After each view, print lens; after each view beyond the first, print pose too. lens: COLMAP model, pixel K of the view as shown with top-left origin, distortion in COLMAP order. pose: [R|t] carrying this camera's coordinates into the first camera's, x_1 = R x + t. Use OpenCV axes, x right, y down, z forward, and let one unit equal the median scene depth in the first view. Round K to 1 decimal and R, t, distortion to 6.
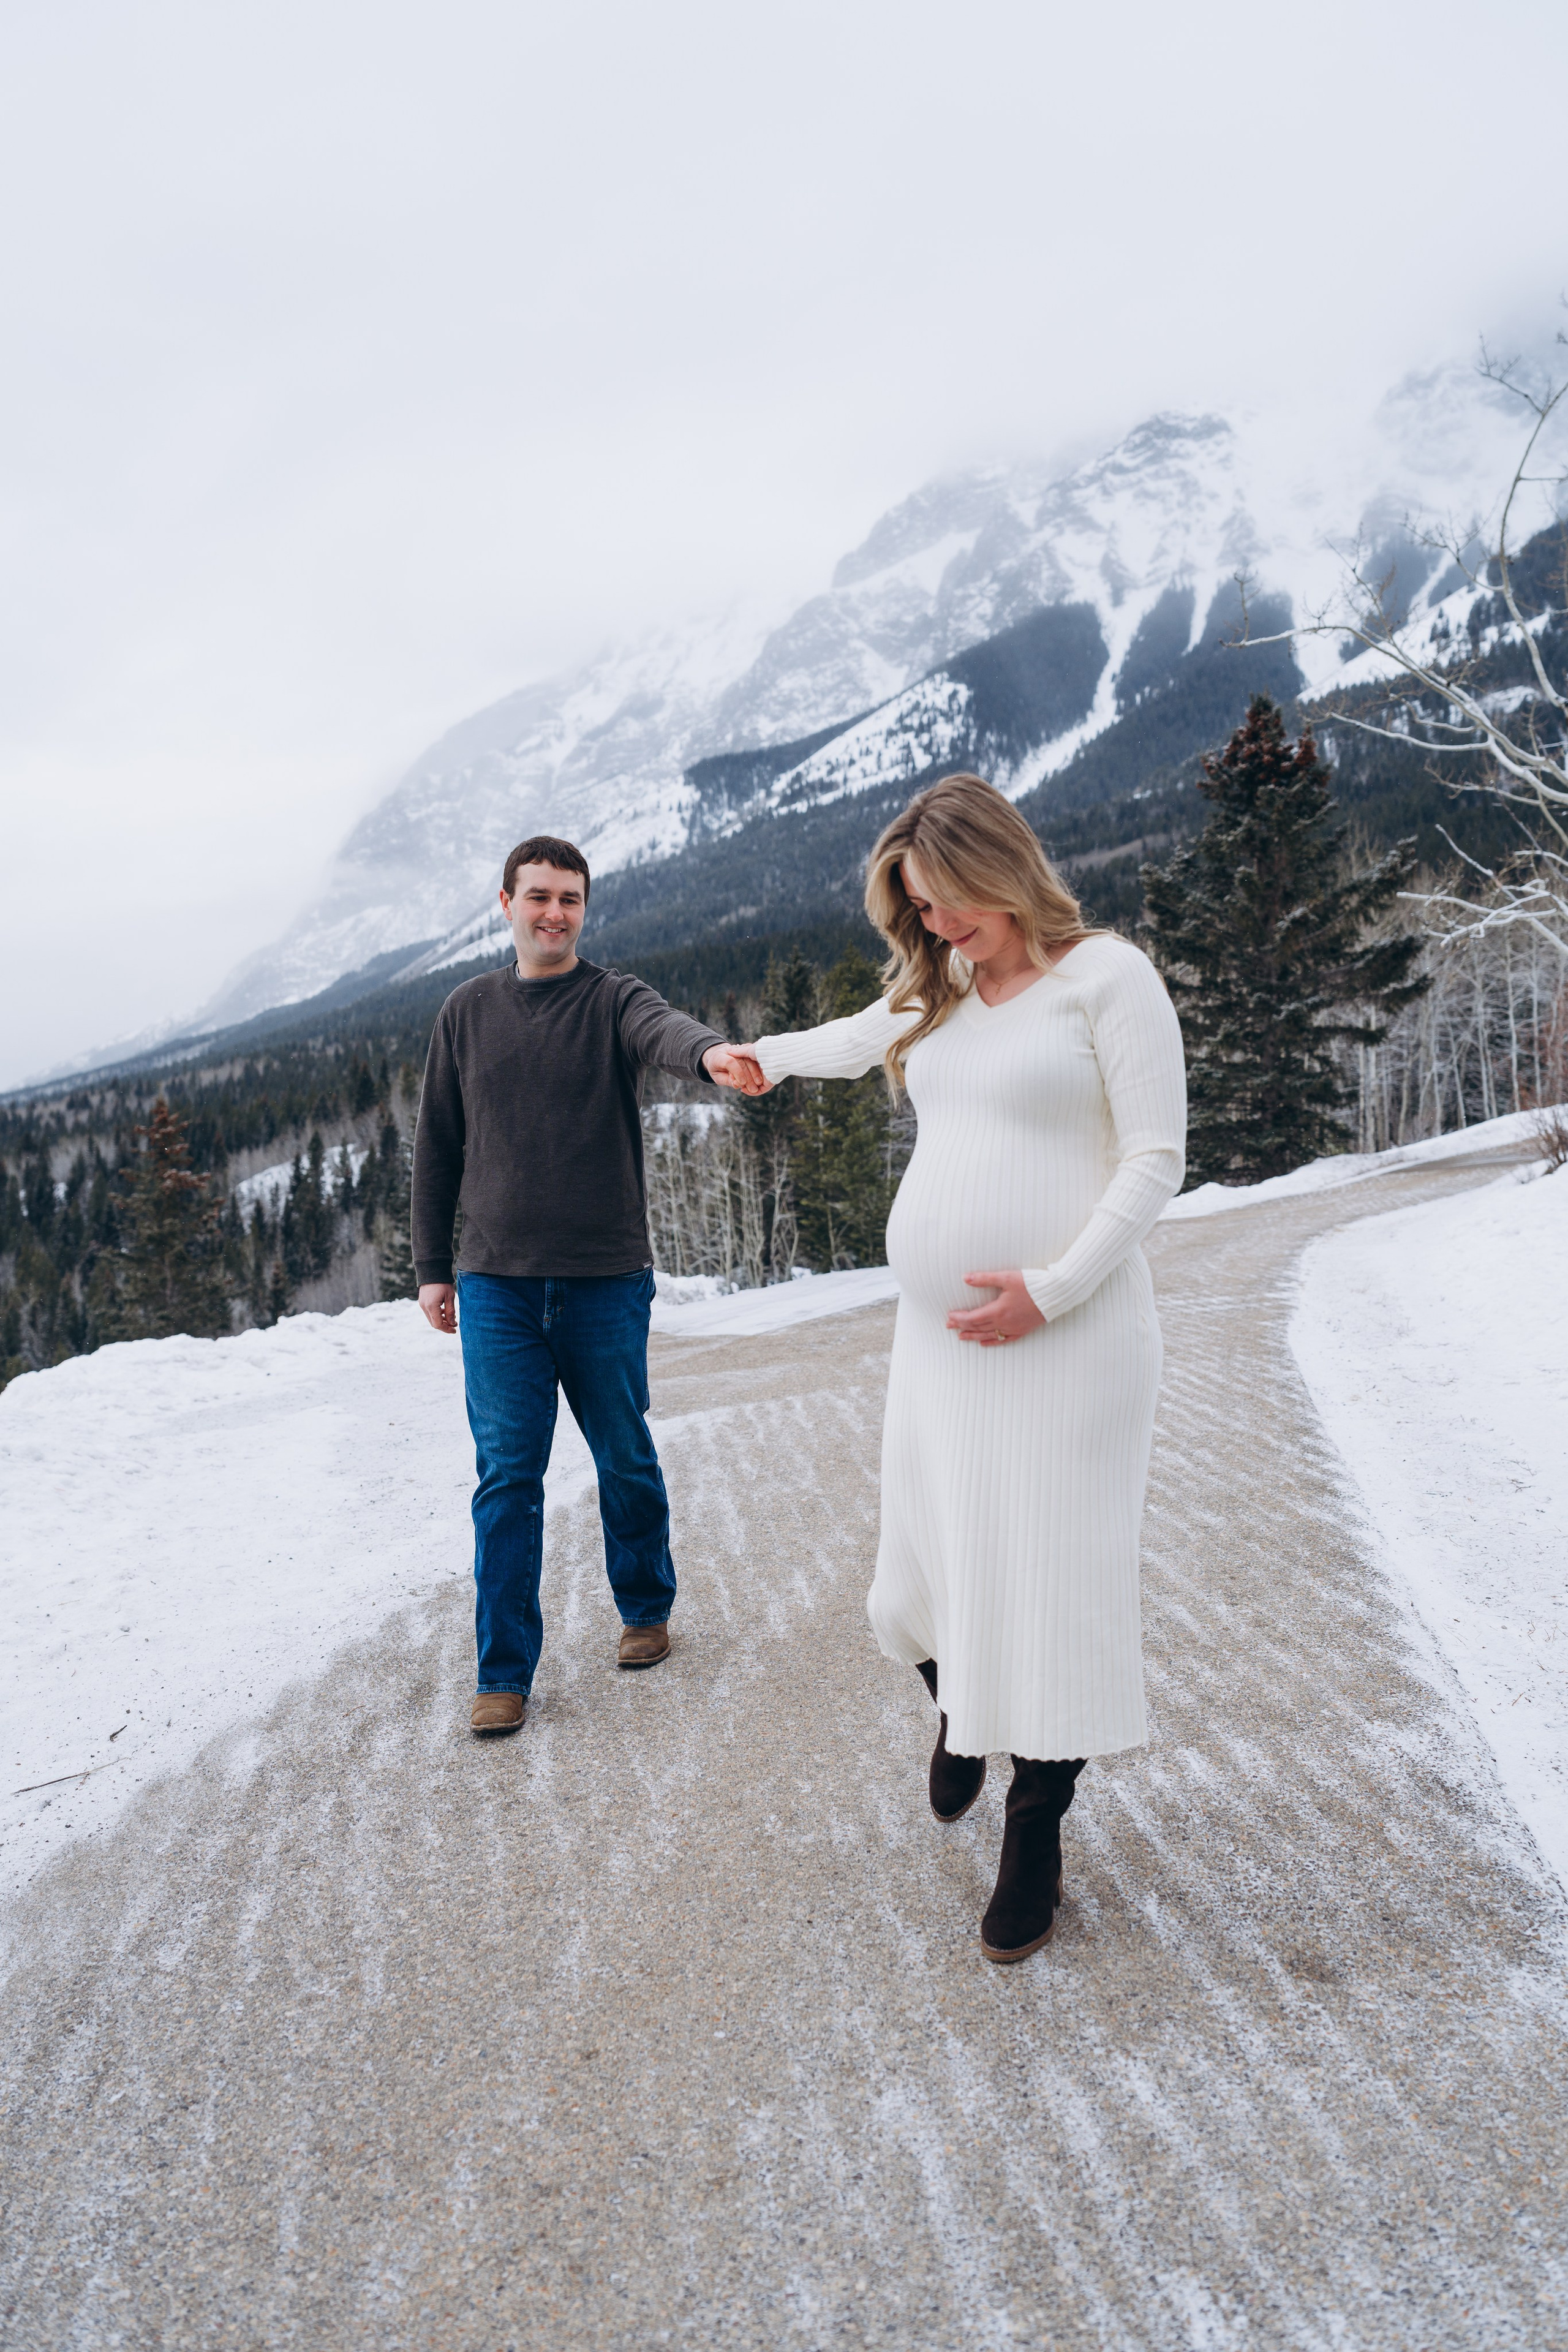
lens RADIAL K [[1855.6, 0, 778.1], [0, 1855.6, 1196.0], [0, 0, 1]] dist [-0.022449, 0.002596]
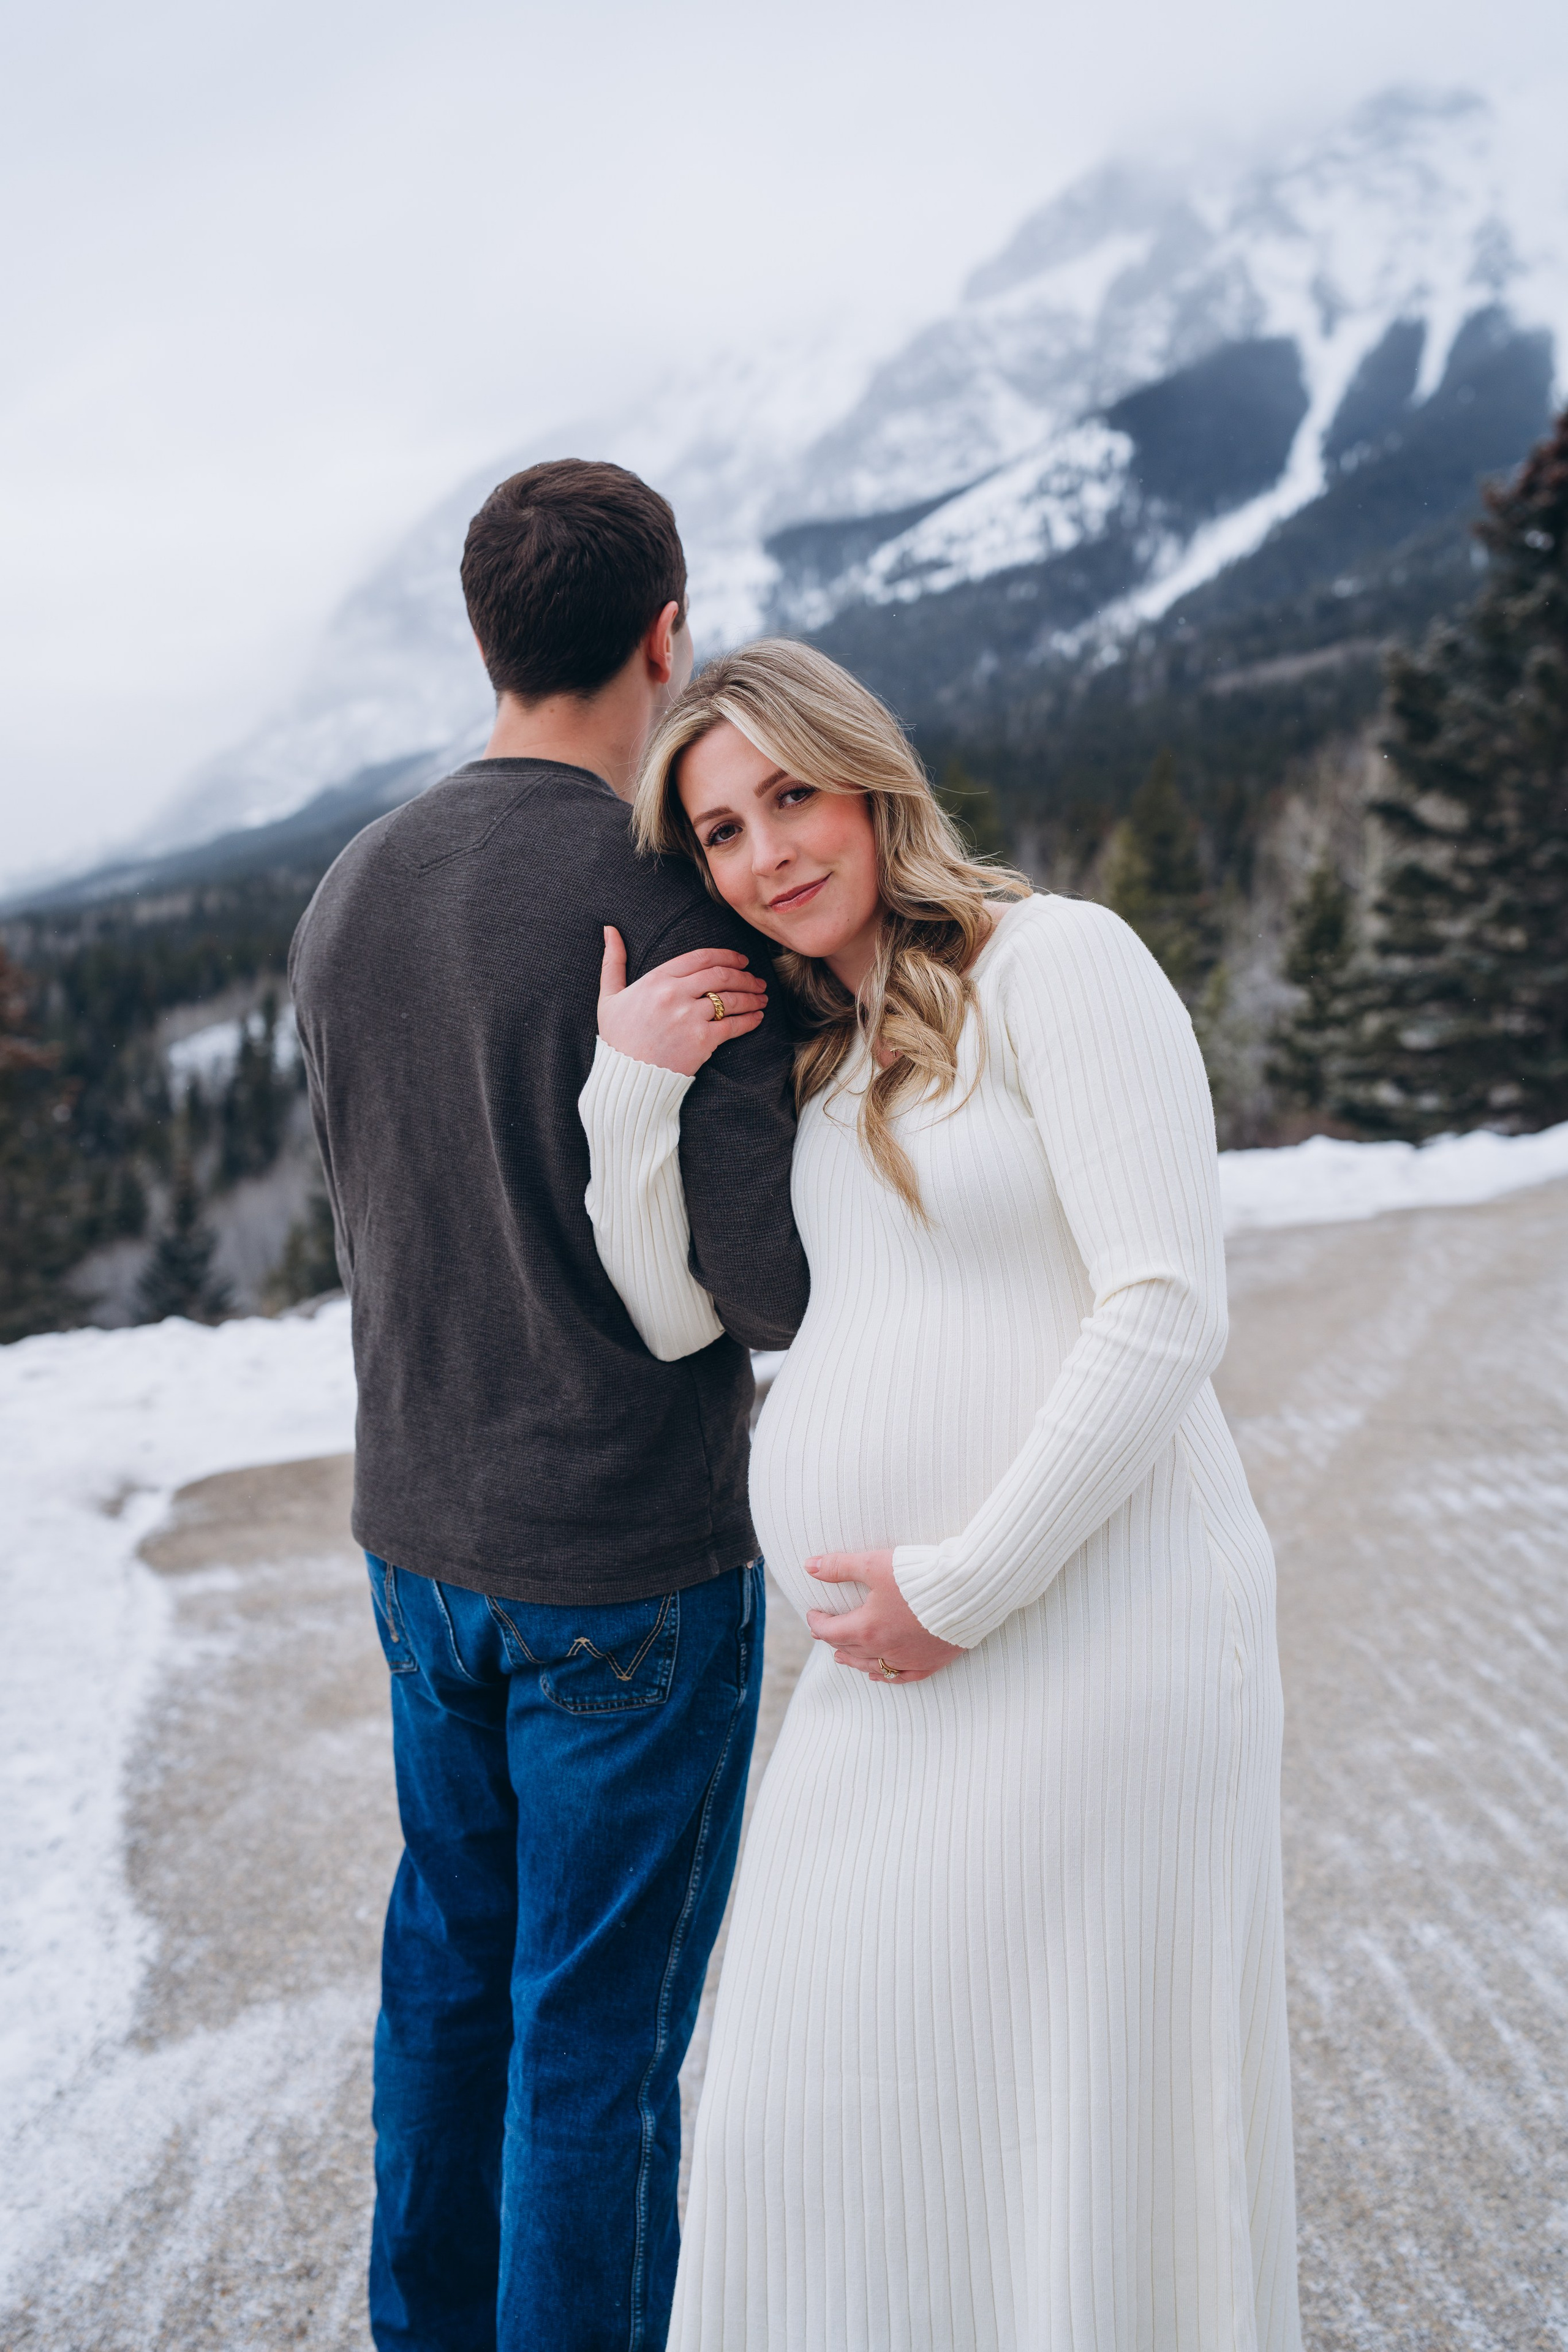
lens RADIAL K [[2329.9, 0, 772.7], [0, 2329.9, 1176.9], [0, 0, 1]] dist [0.001217, 0.000000]
pose [[0.998631, 0.037666, -0.036309, 0.000746], [-0.036201, 0.998536, 0.040195, -0.000701], [0.037770, -0.038826, 0.998532, 0.007719]]
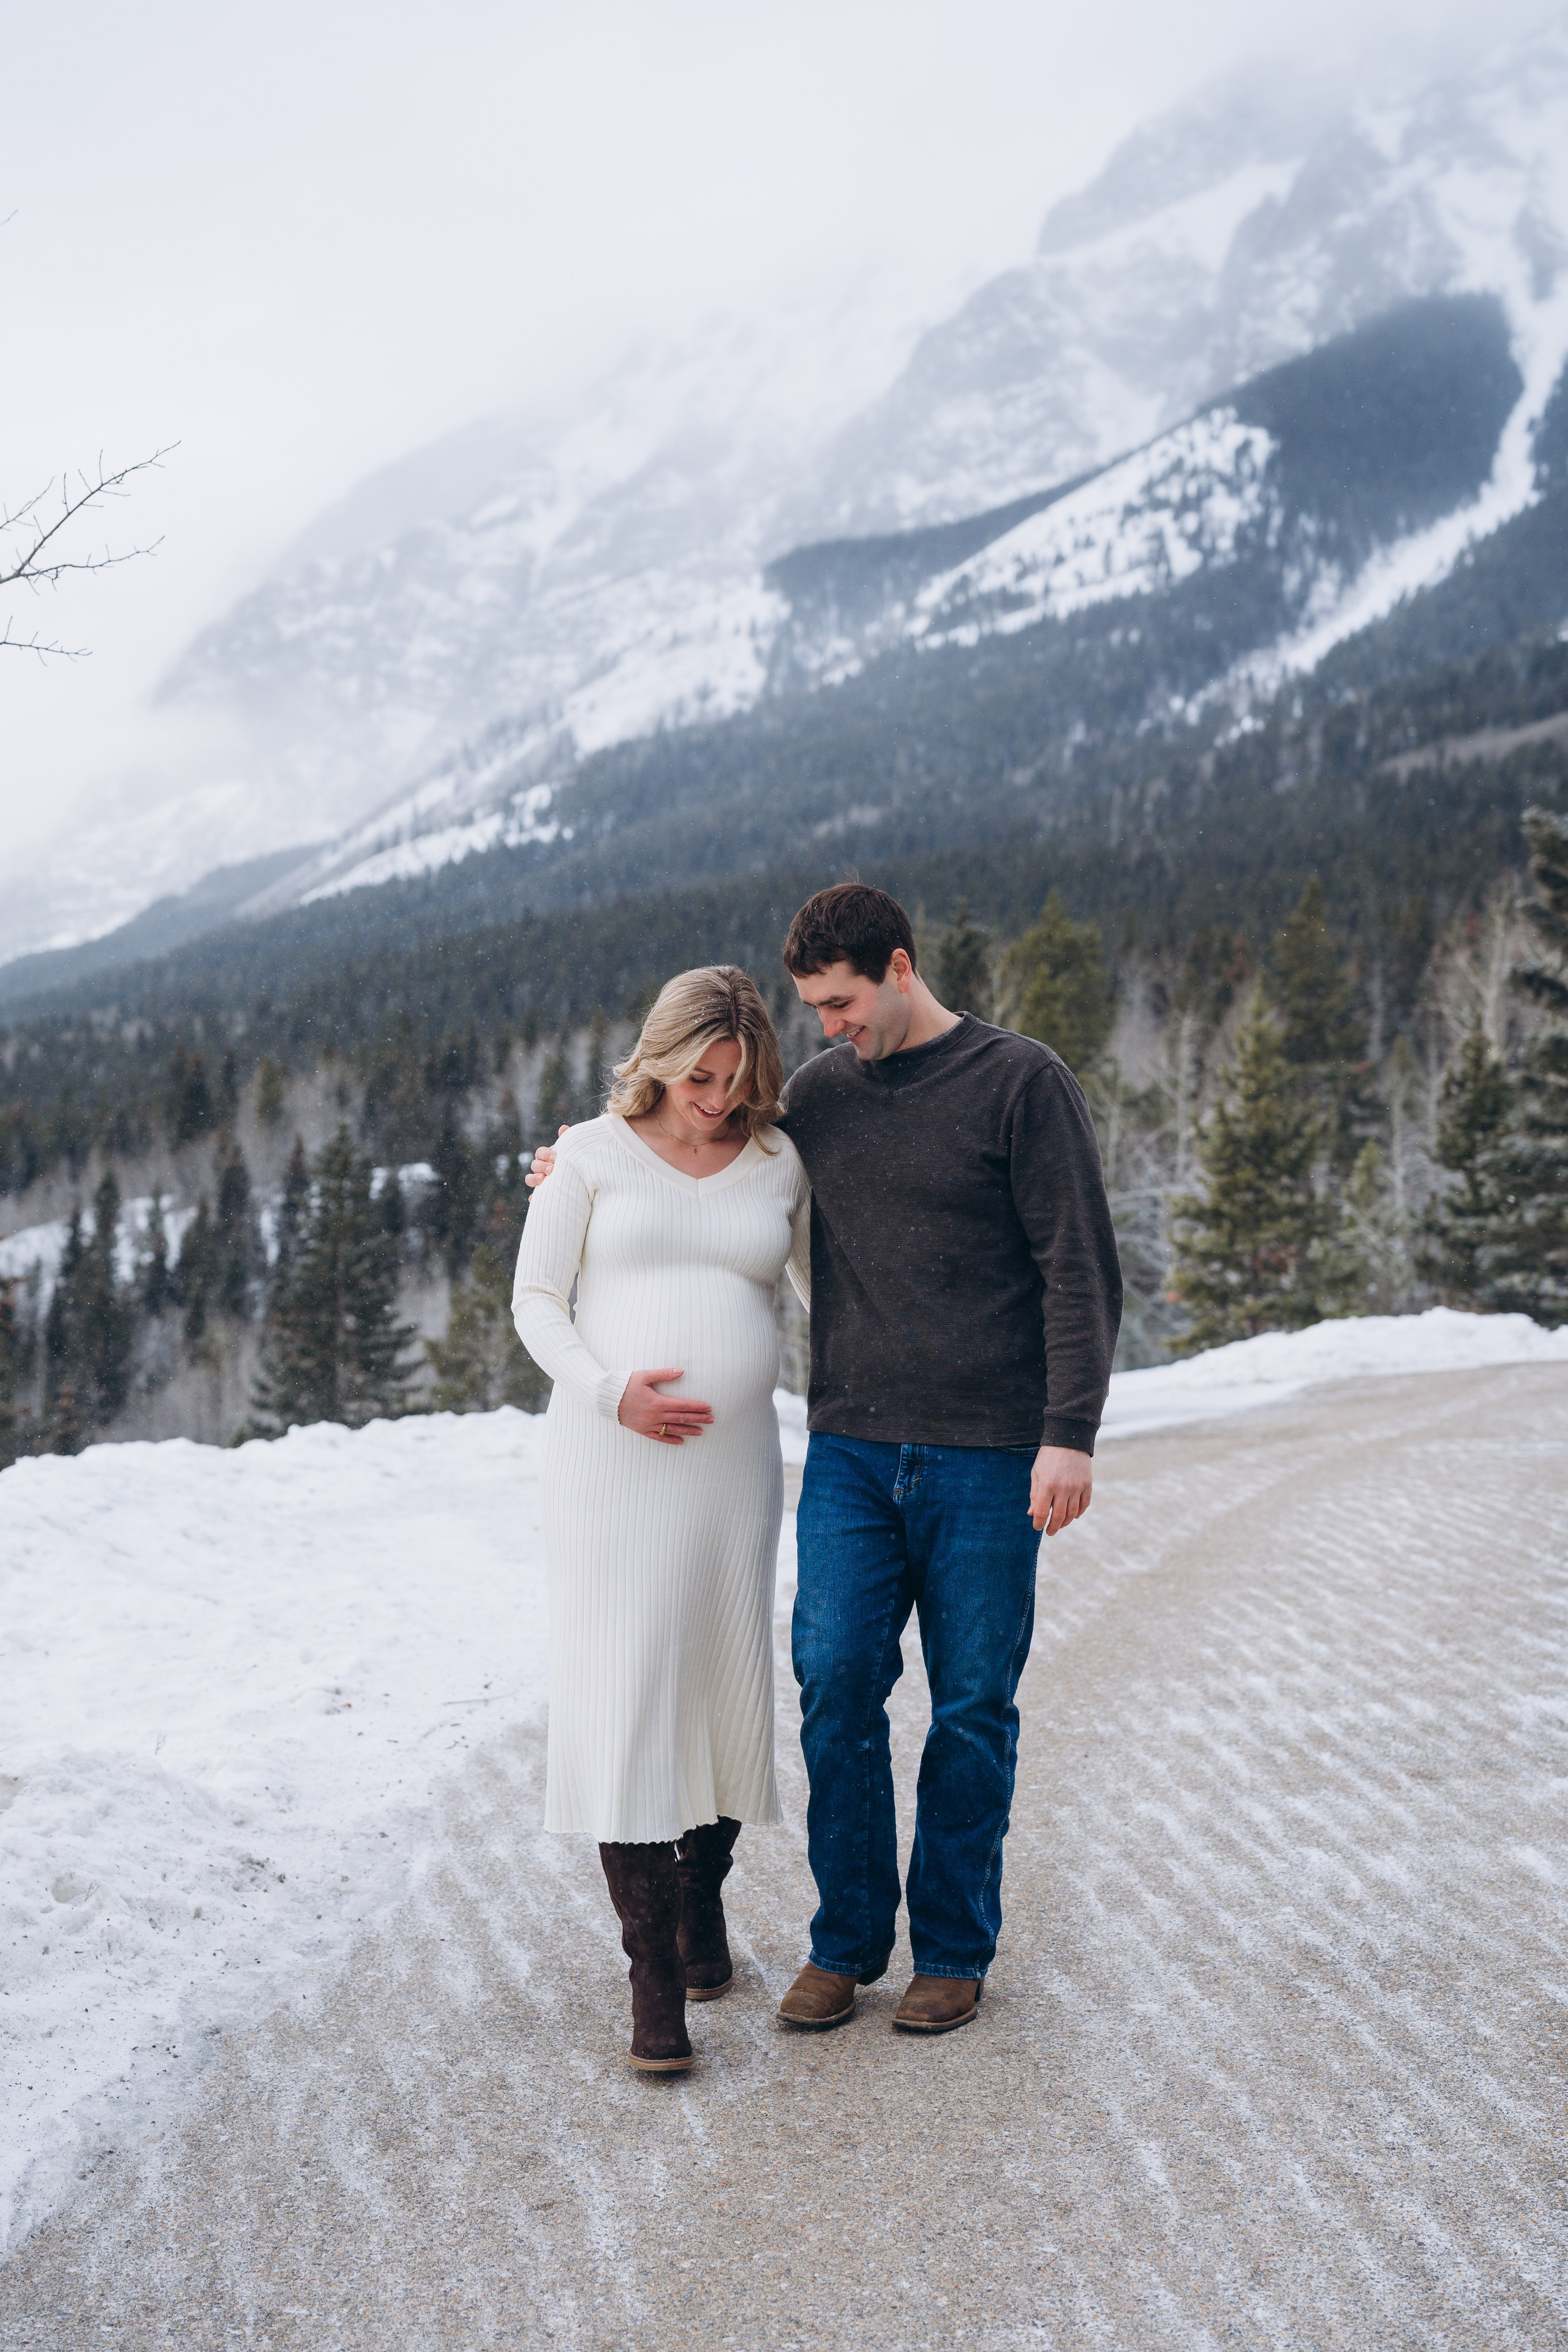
lens RADIAL K [[2811.0, 0, 768.3], [0, 2811.0, 1163.7], [0, 0, 1]] dist [-0.003191, 0.000000]
pose [[0.996834, 0.040095, -0.068666, 0.017569], [-0.042989, 0.998225, -0.041205, -0.009710], [0.066892, 0.044026, 0.996788, 0.143233]]
